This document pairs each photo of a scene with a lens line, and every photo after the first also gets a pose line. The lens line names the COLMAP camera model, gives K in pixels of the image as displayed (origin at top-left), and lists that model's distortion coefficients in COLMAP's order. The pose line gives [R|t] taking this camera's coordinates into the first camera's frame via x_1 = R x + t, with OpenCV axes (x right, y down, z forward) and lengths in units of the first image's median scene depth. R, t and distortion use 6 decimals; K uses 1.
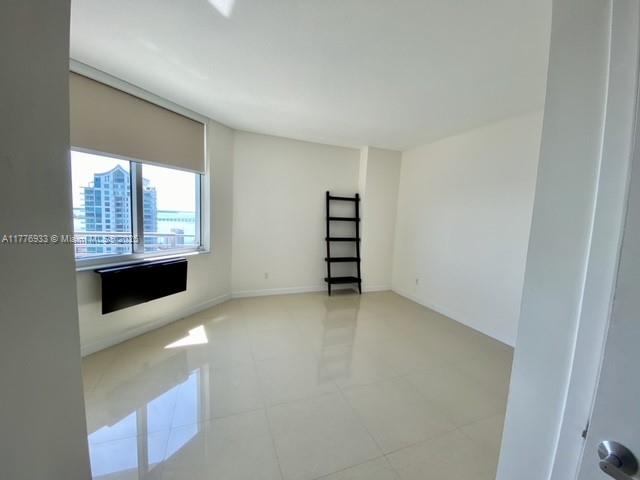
lens RADIAL K [[258.3, 0, 318.4], [0, 258.3, 240.2], [0, 0, 1]] dist [0.036945, -0.032483]
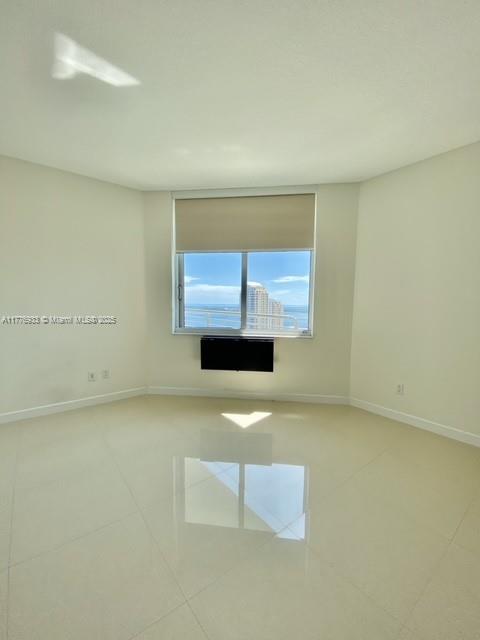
lens RADIAL K [[258.3, 0, 240.0], [0, 258.3, 320.0], [0, 0, 1]] dist [0.036945, -0.032483]
pose [[0.299189, 0.038016, -0.953436, 0.379587], [-0.093847, 0.995534, 0.010245, -0.001831], [0.949568, 0.086412, 0.301420, 0.576357]]
